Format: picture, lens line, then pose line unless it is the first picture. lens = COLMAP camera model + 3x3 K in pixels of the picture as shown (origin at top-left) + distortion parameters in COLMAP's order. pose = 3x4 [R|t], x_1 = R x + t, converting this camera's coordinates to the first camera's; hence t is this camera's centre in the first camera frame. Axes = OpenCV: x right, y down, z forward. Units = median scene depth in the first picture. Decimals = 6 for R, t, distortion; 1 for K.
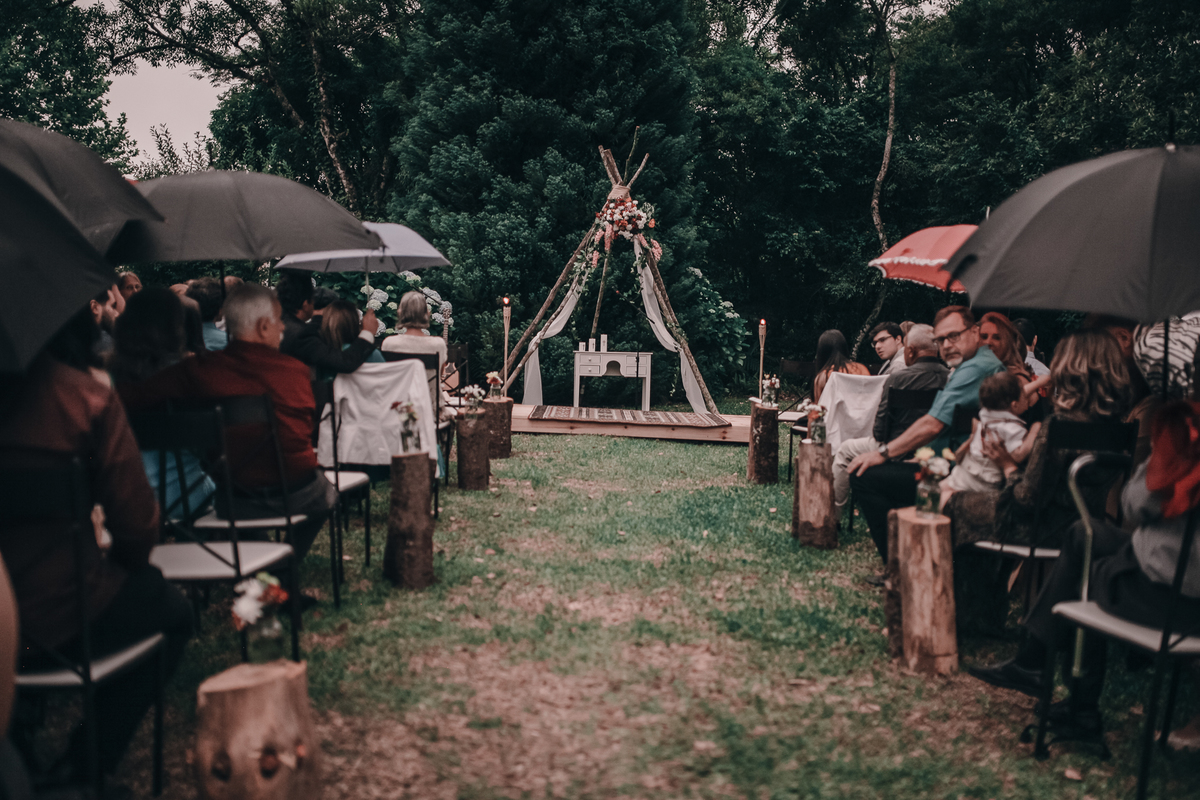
lens RADIAL K [[1139.4, 0, 600.8], [0, 1139.4, 394.8], [0, 0, 1]] dist [-0.065003, 0.098758]
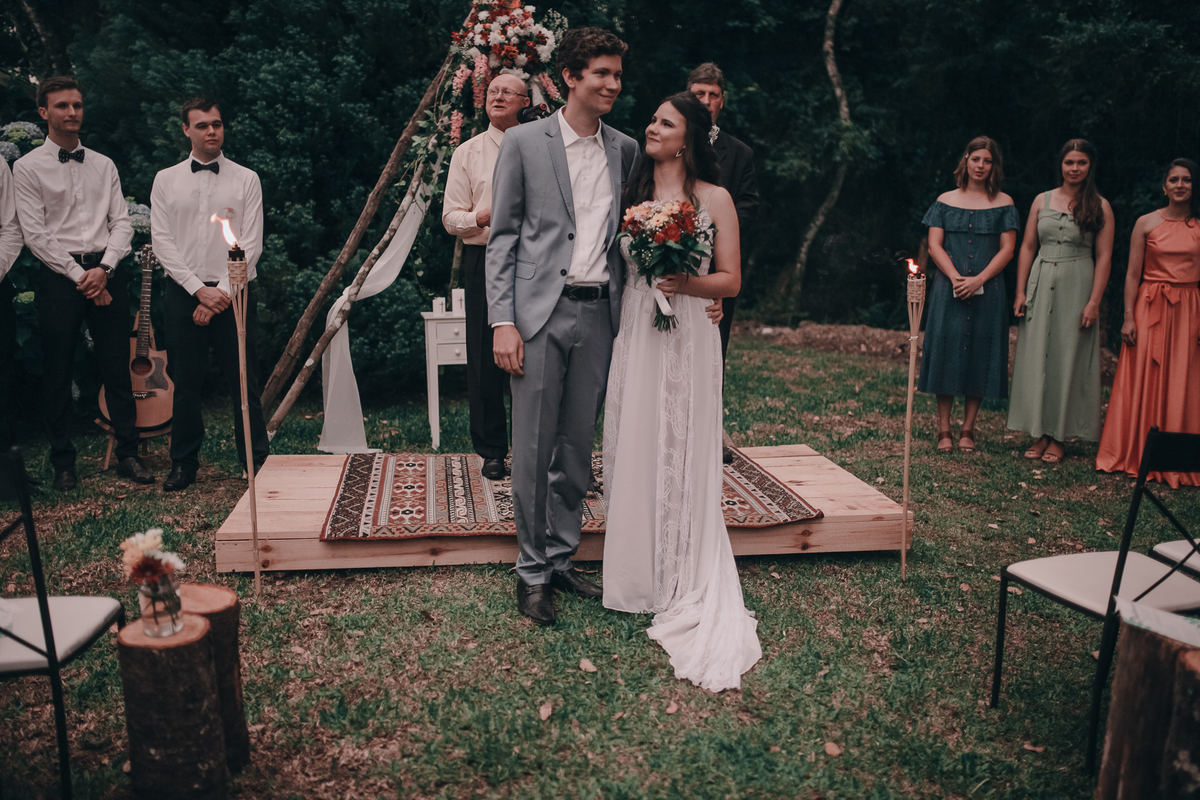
lens RADIAL K [[1139.4, 0, 600.8], [0, 1139.4, 394.8], [0, 0, 1]] dist [-0.065003, 0.098758]
pose [[0.989679, -0.061586, 0.129392, -0.013257], [0.048209, 0.993400, 0.104083, -0.052620], [-0.134948, -0.096771, 0.986116, 0.496922]]
